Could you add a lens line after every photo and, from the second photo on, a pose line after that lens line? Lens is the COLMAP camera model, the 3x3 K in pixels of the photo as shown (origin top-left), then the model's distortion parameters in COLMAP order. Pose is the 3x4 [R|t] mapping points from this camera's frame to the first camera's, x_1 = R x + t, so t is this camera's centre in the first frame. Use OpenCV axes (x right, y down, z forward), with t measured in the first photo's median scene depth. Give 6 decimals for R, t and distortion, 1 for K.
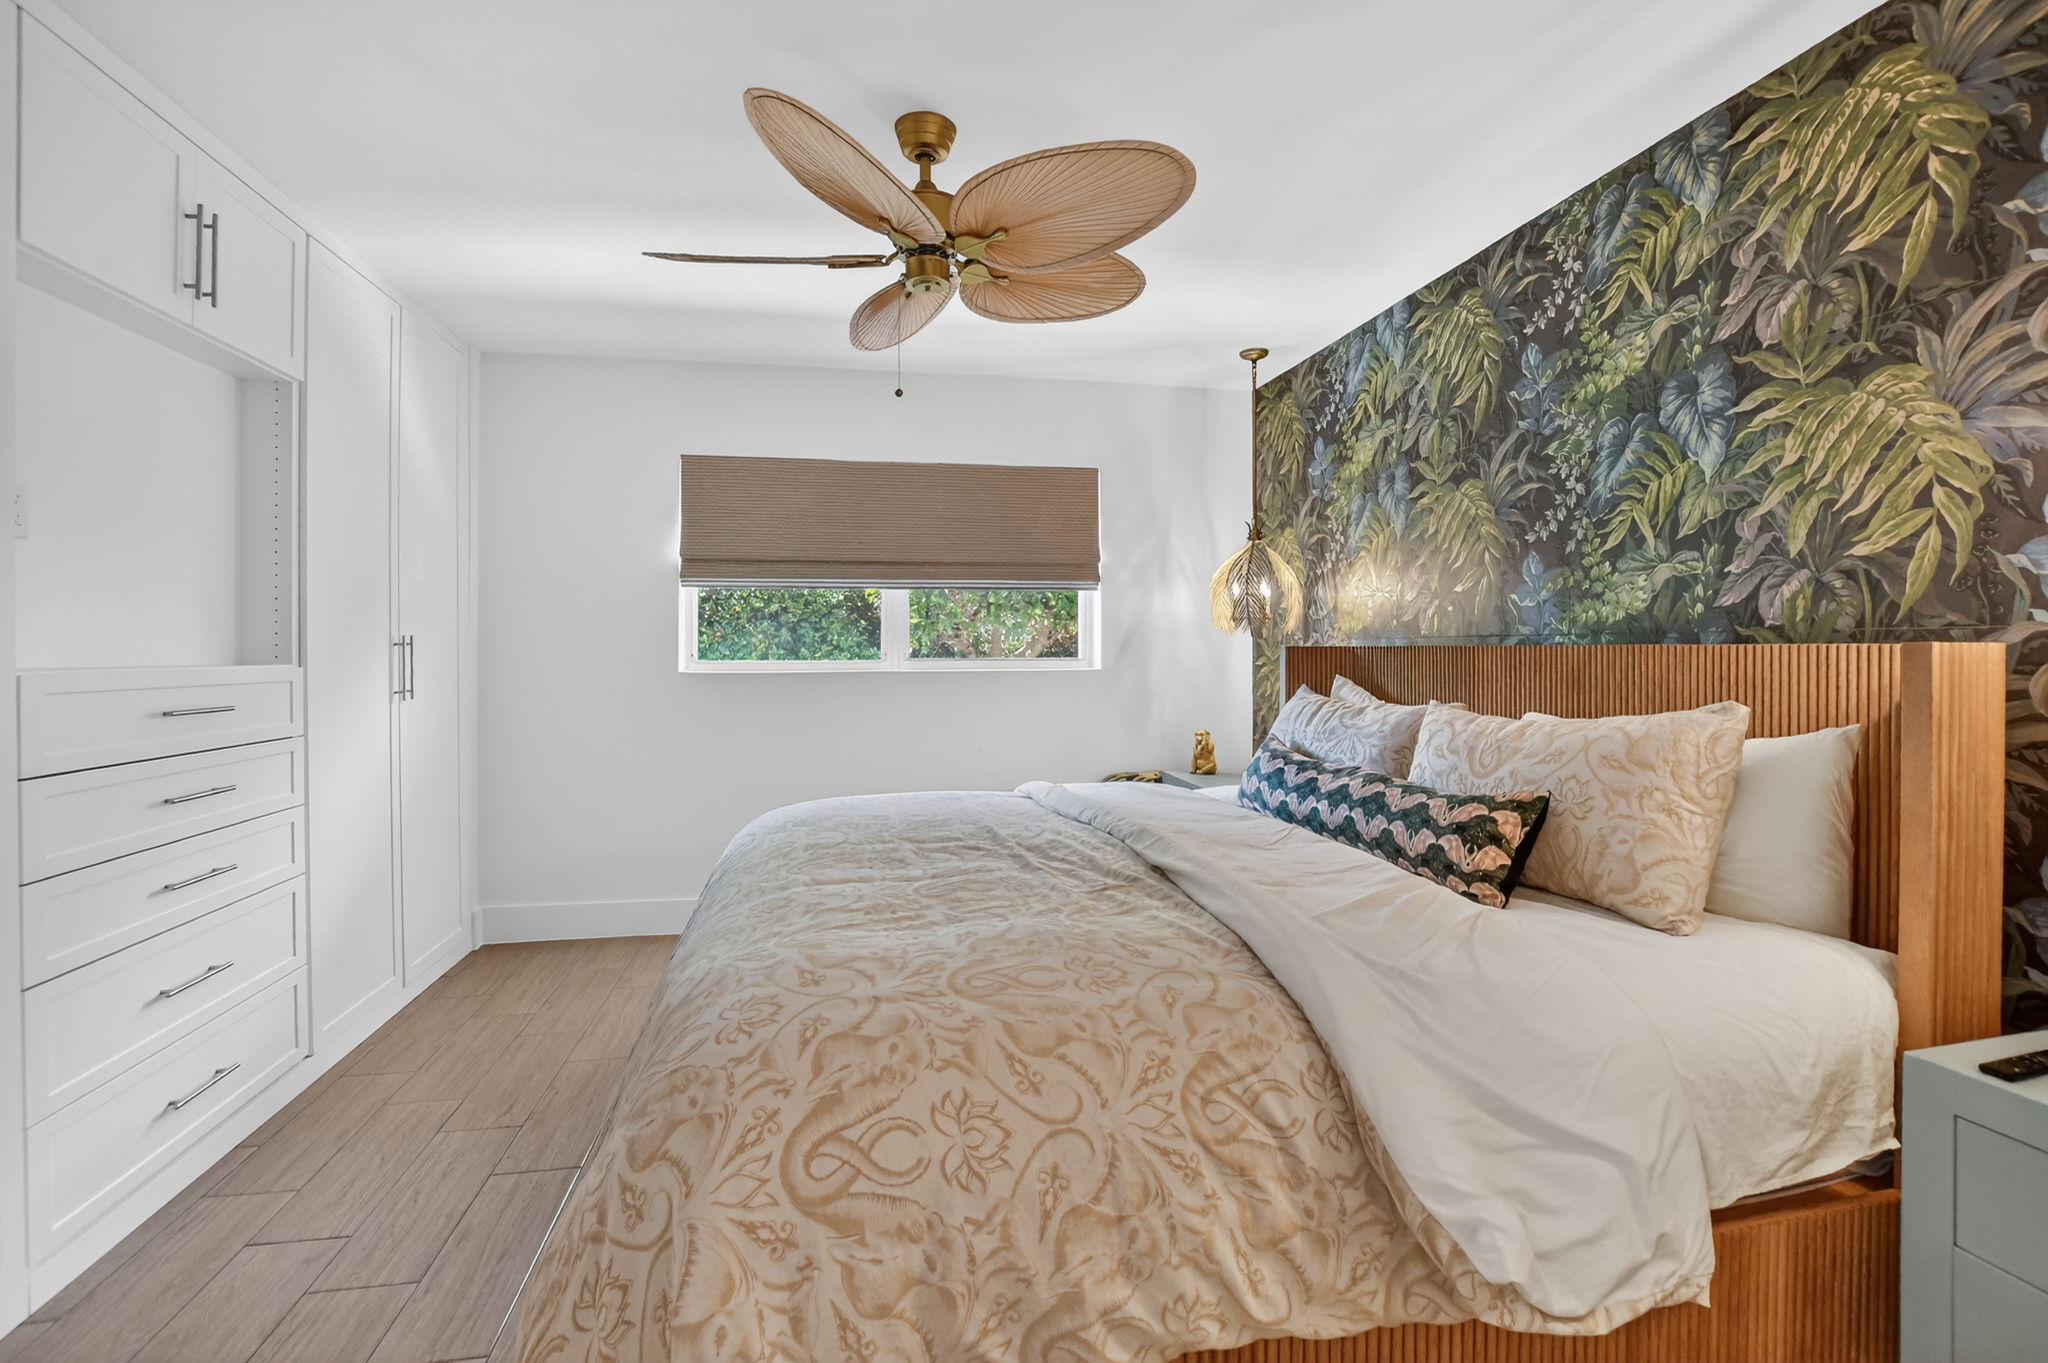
lens RADIAL K [[969.4, 0, 1030.5], [0, 969.4, 644.2], [0, 0, 1]] dist [-0.001760, -0.000265]
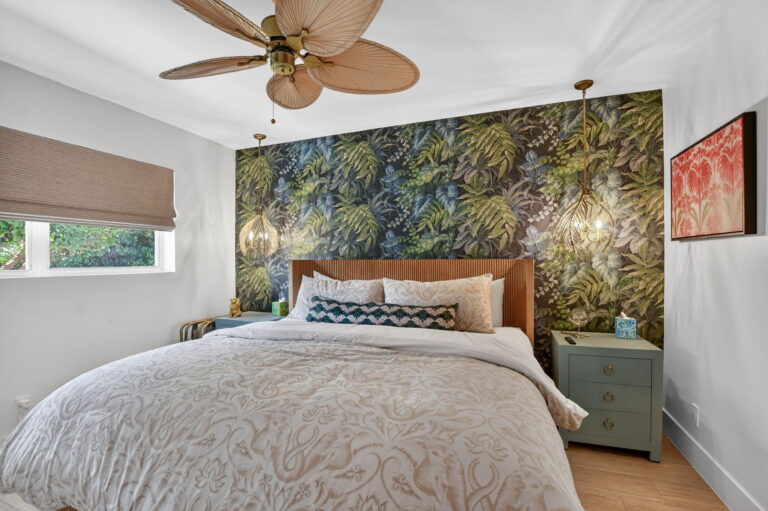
lens RADIAL K [[361.8, 0, 383.0], [0, 361.8, 262.6], [0, 0, 1]] dist [-0.027681, -0.000222]
pose [[0.523318, -0.004794, 0.852124, -0.553590], [-0.001444, 0.999978, 0.006513, 0.003604], [-0.852136, -0.004639, 0.523300, 0.428920]]
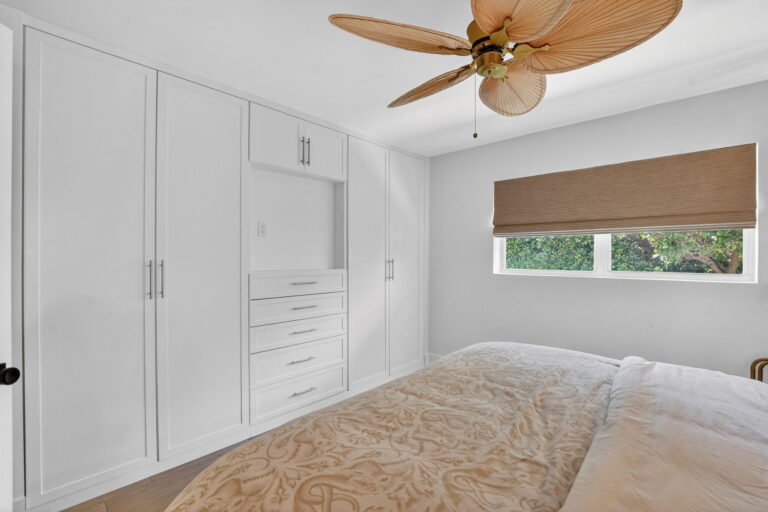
lens RADIAL K [[351.4, 0, 384.0], [0, 351.4, 256.0], [0, 0, 1]] dist [-0.031906, -0.000022]
pose [[0.569755, 0.003703, -0.821807, 0.281448], [0.001703, 0.999982, 0.005687, -0.029385], [0.821813, -0.004639, 0.569738, 0.436061]]
